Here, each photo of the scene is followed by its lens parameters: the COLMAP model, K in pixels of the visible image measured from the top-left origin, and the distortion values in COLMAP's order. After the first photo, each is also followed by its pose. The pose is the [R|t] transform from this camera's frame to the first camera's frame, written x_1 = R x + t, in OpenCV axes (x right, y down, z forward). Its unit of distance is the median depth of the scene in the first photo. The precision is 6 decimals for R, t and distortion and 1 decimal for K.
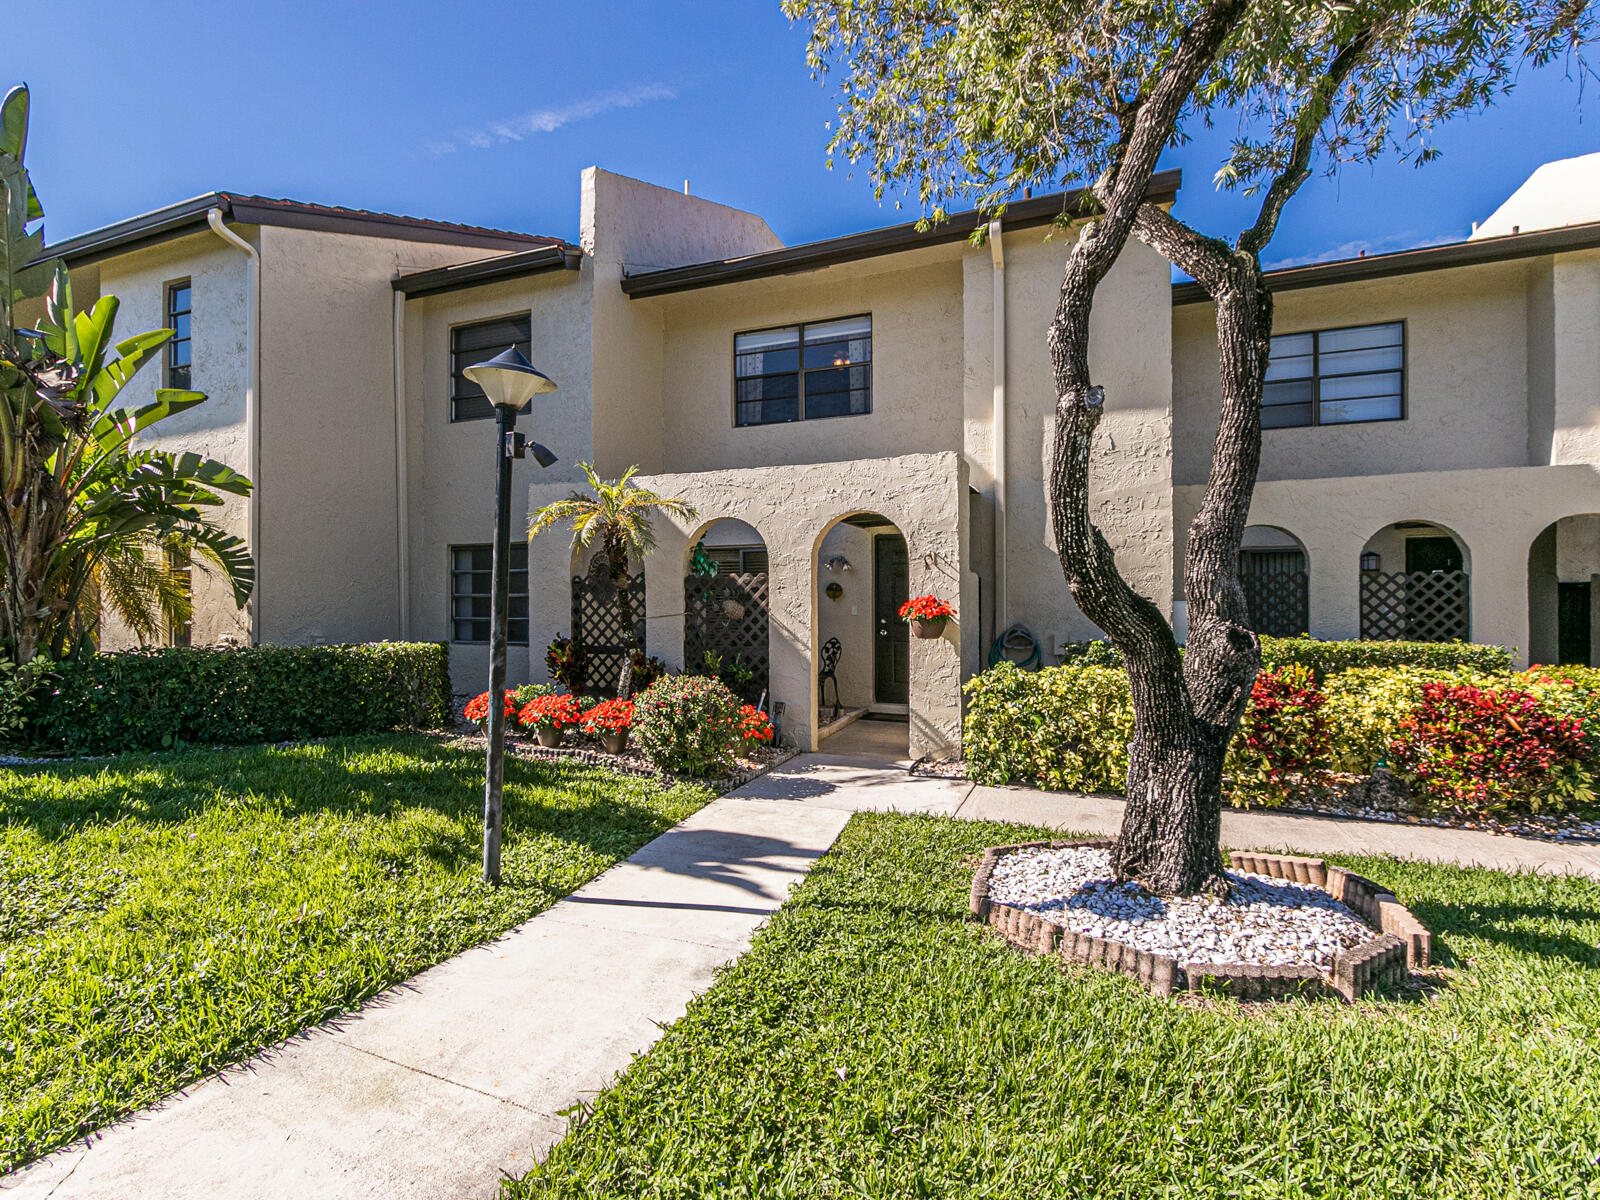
lens RADIAL K [[816.8, 0, 795.9], [0, 816.8, 603.9], [0, 0, 1]] dist [0.003708, -0.000597]
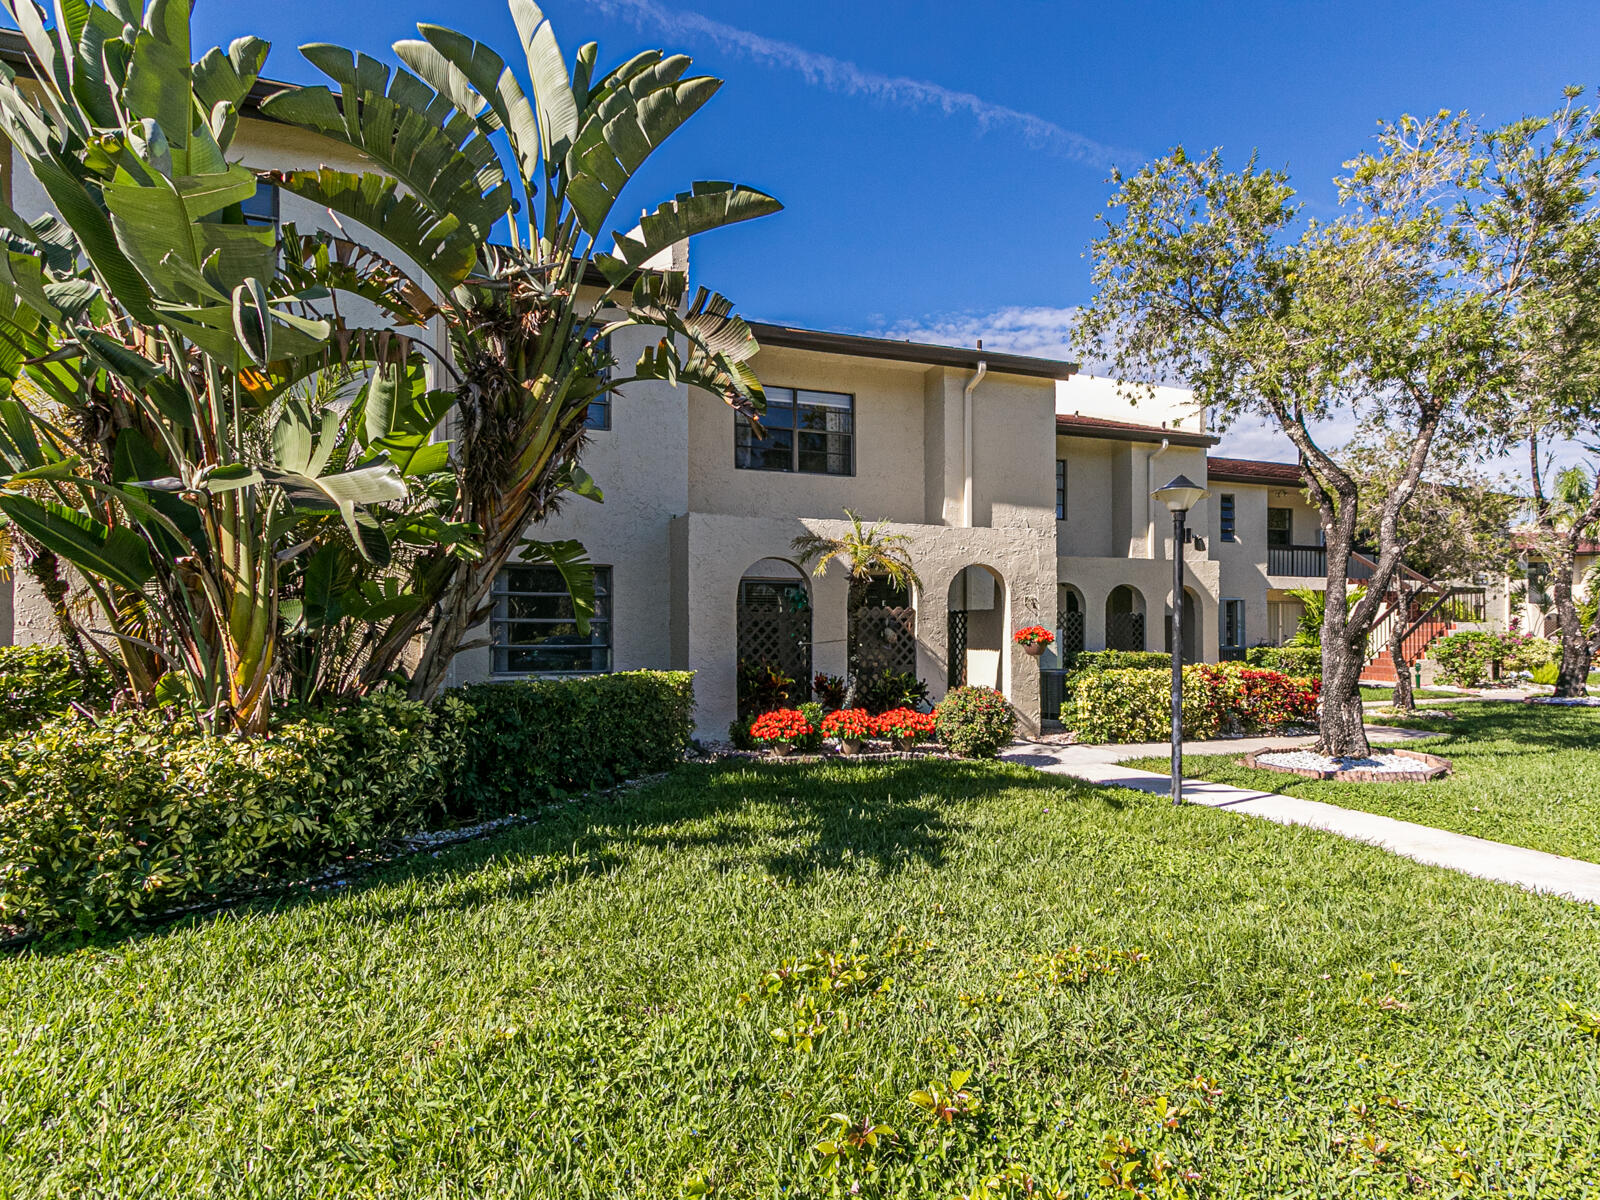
lens RADIAL K [[749.2, 0, 941.2], [0, 749.2, 629.6], [0, 0, 1]] dist [-0.000411, -0.000322]
pose [[0.721894, 0.002700, 0.691999, -0.812770], [-0.004107, 0.999991, 0.000382, -0.002841], [-0.691992, -0.003118, 0.721898, 0.122005]]
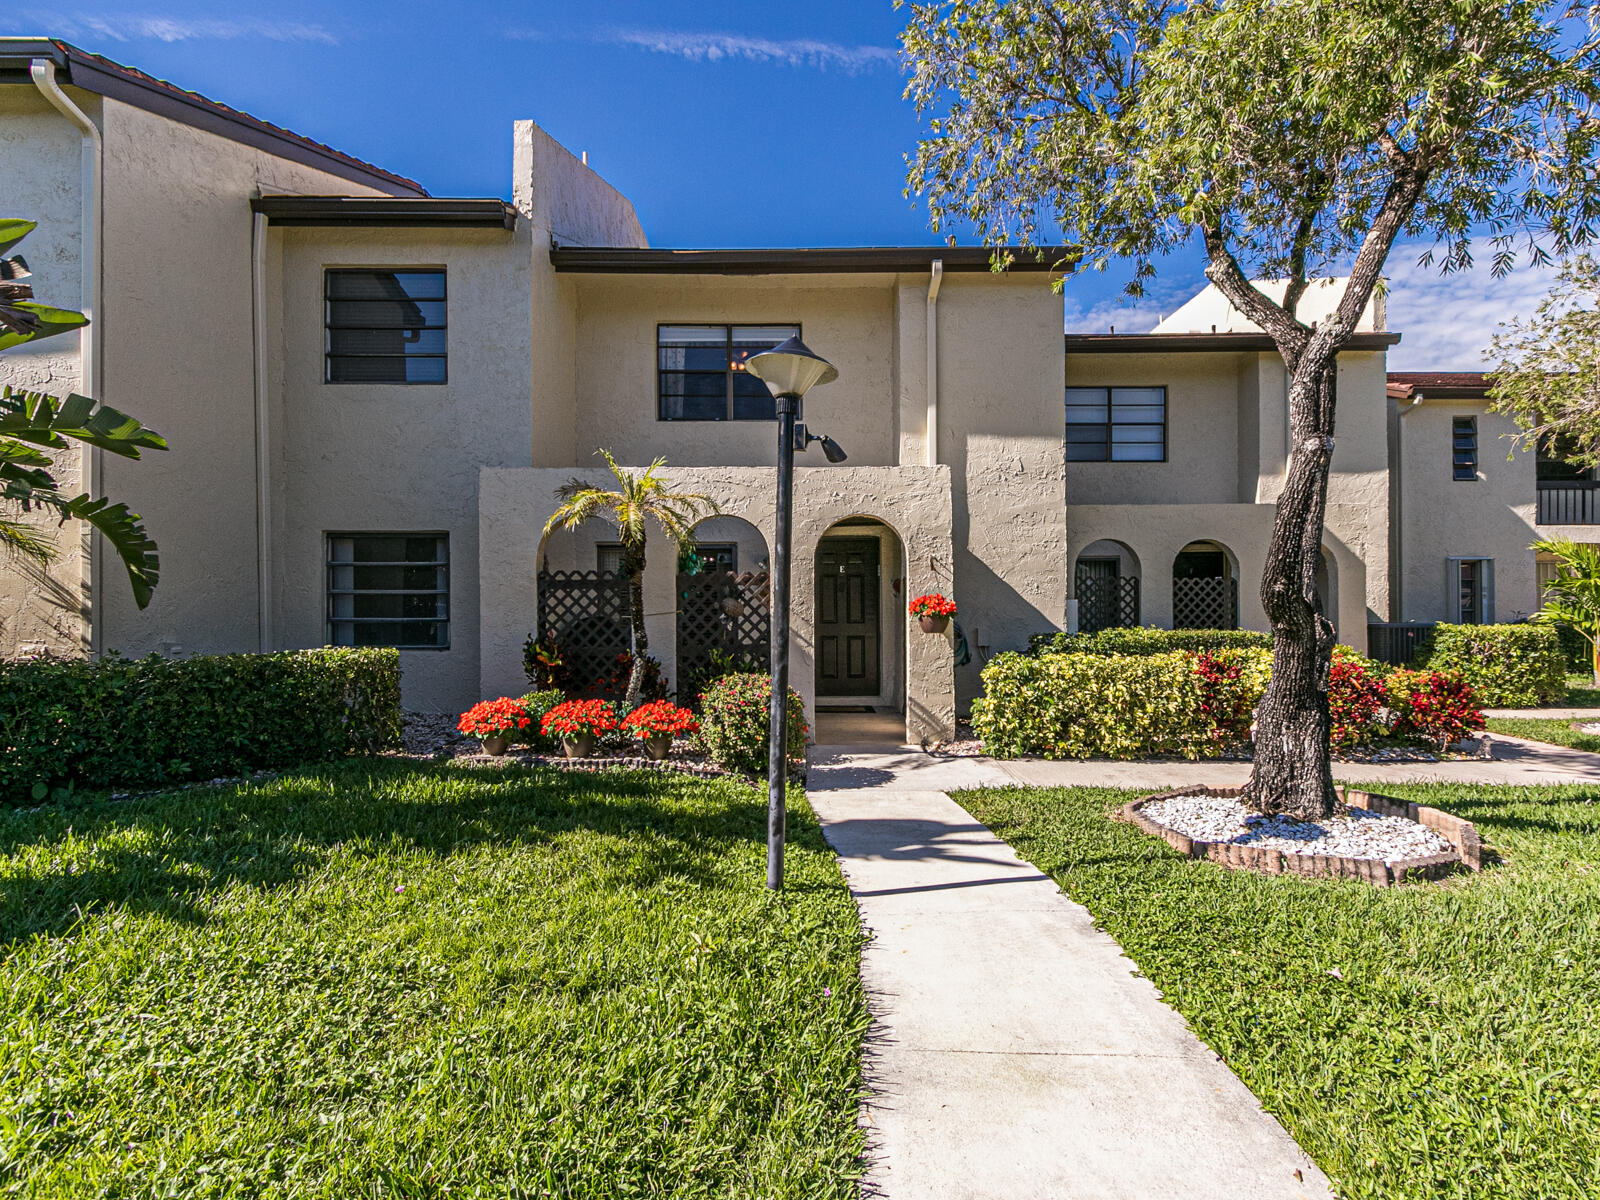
lens RADIAL K [[784.2, 0, 886.9], [0, 784.2, 603.6], [0, 0, 1]] dist [0.009965, -0.003865]
pose [[0.913438, -0.000743, 0.406976, -0.297042], [0.000189, 0.999999, 0.001400, 0.001045], [-0.406977, -0.001201, 0.913438, 0.048706]]
